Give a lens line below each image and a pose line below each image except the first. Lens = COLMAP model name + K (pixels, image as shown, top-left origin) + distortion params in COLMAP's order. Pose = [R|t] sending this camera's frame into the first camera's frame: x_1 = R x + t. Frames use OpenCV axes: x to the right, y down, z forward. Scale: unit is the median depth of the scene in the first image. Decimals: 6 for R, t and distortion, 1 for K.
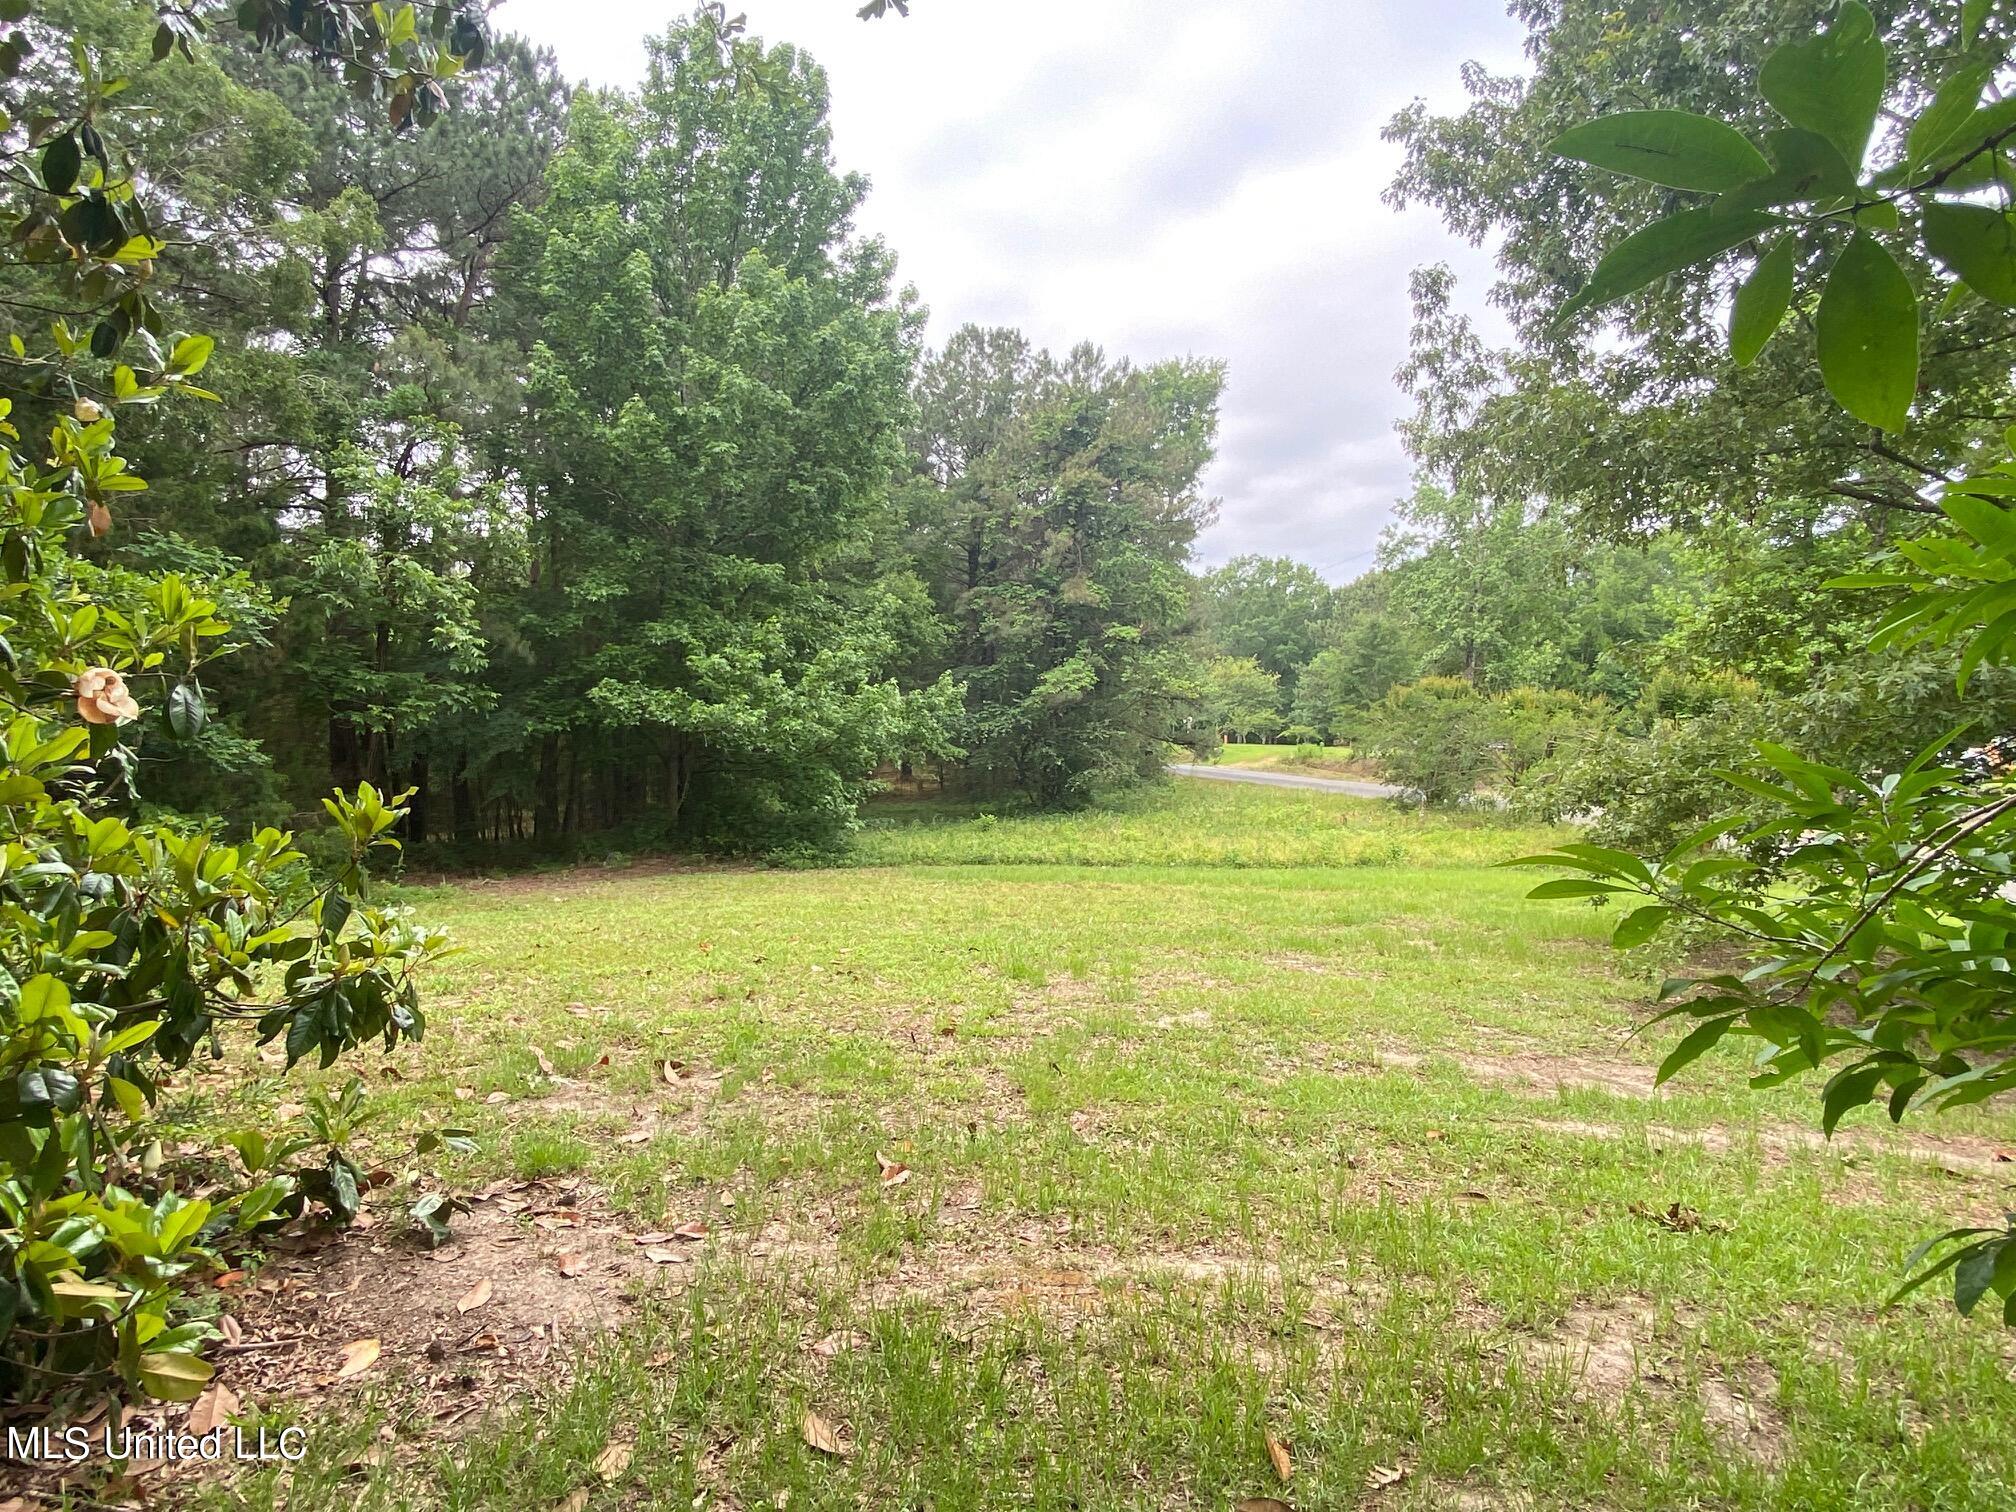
lens RADIAL K [[1130.3, 0, 1000.9], [0, 1130.3, 755.6], [0, 0, 1]] dist [-0.000931, -0.017273]
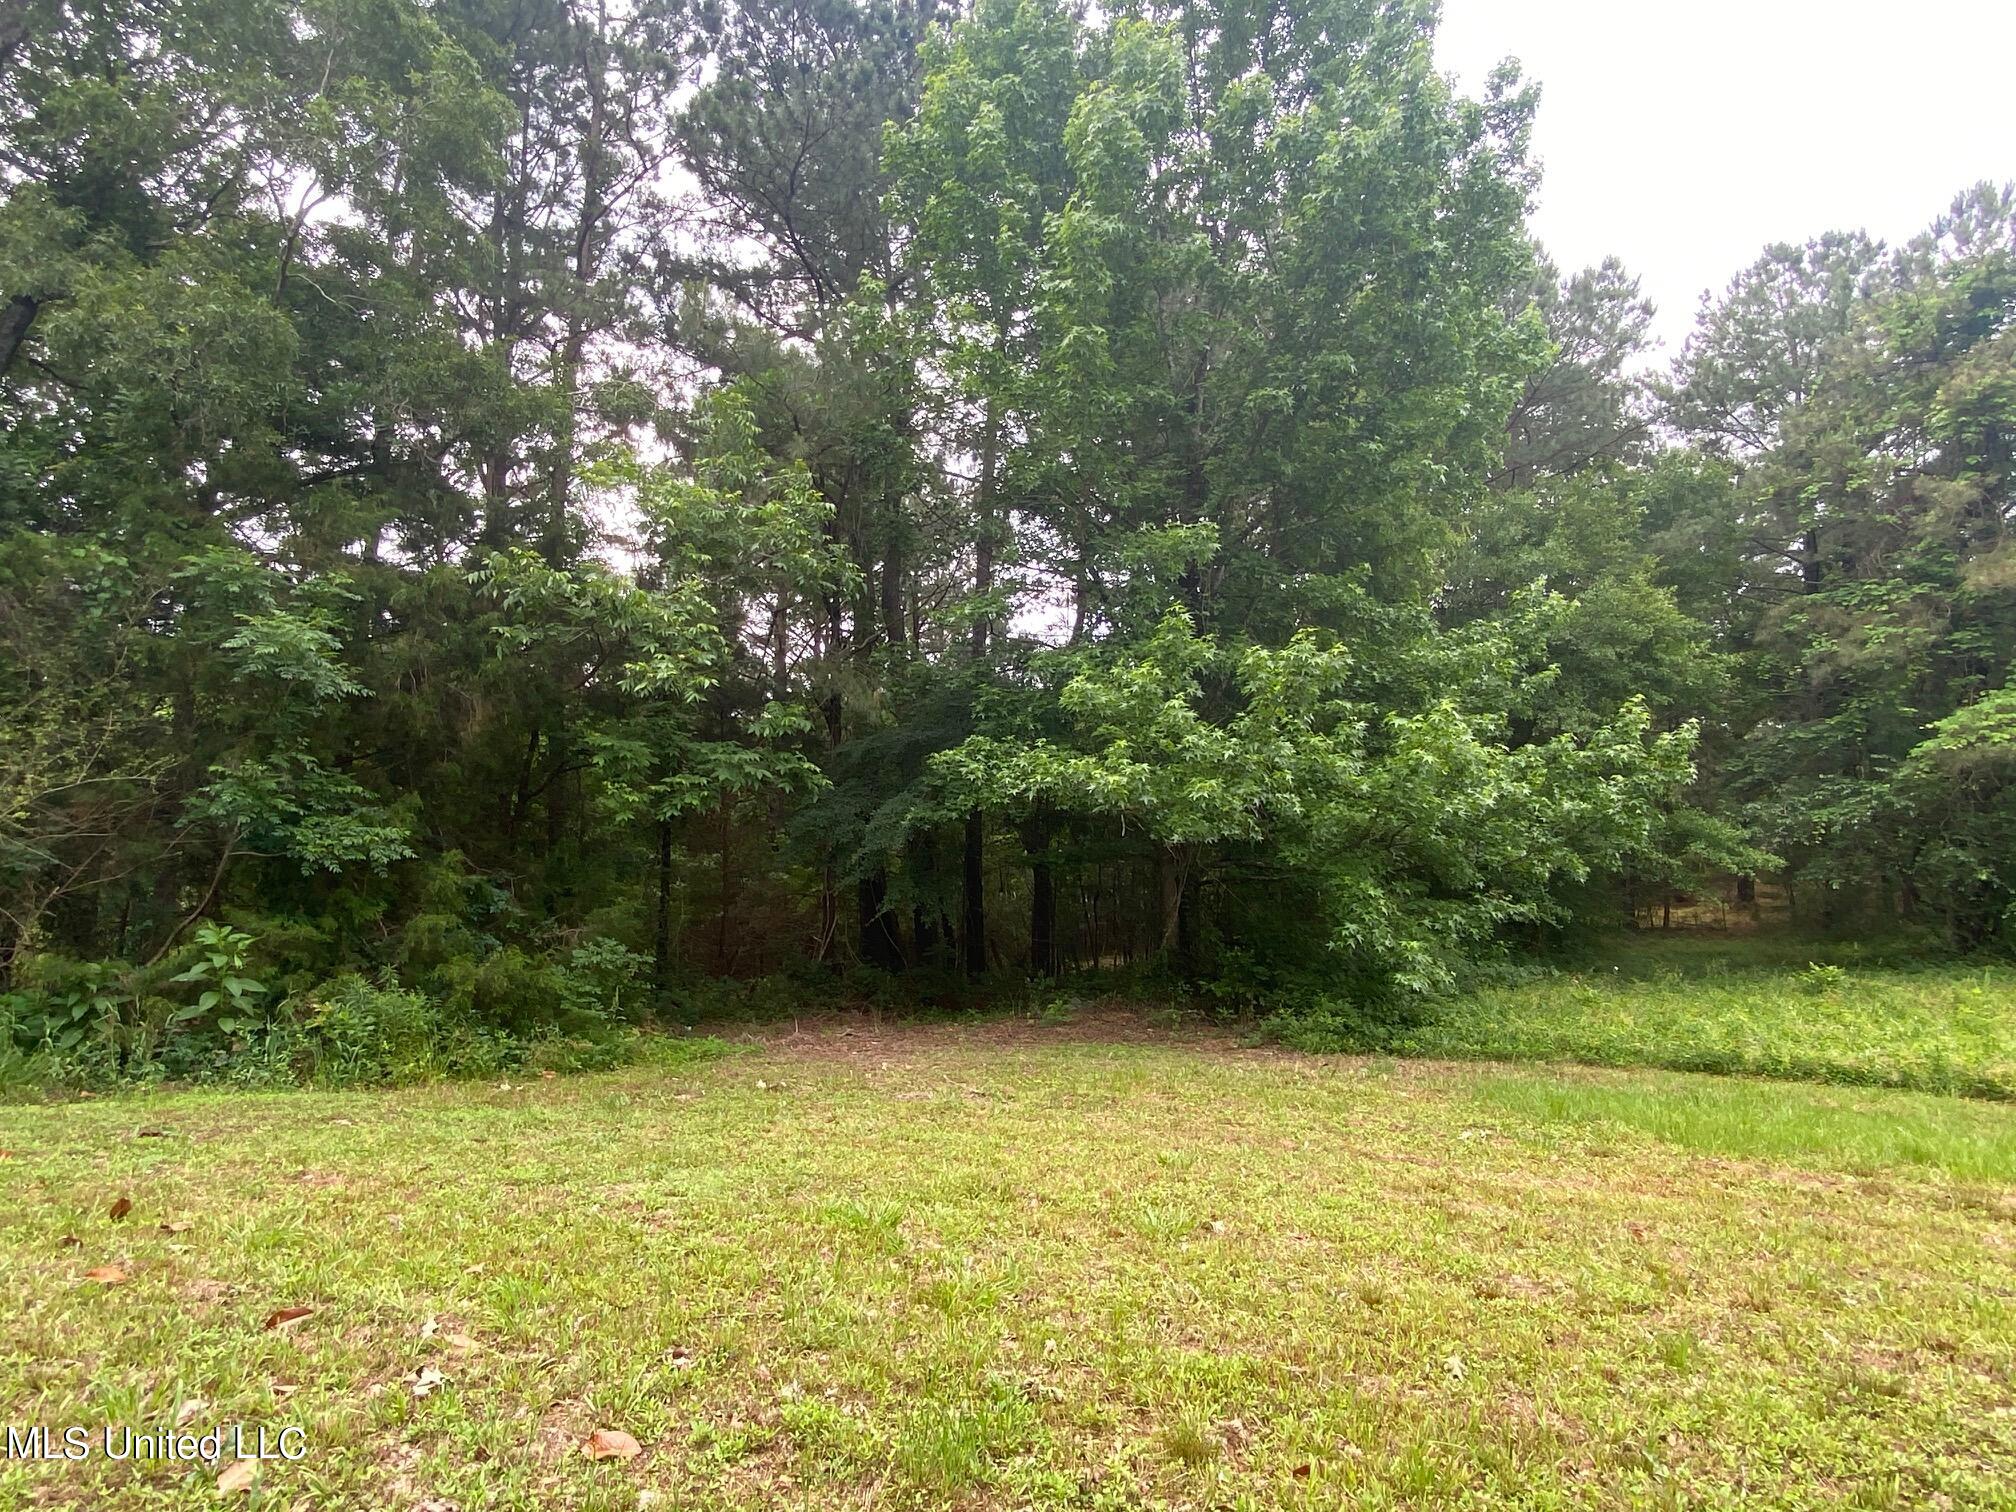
lens RADIAL K [[1130.3, 0, 1000.9], [0, 1130.3, 755.6], [0, 0, 1]] dist [-0.000931, -0.017273]
pose [[0.756134, -0.074847, -0.650122, 0.048072], [0.001579, 0.993644, -0.112559, 0.009105], [0.654415, 0.084083, 0.751446, 0.262119]]
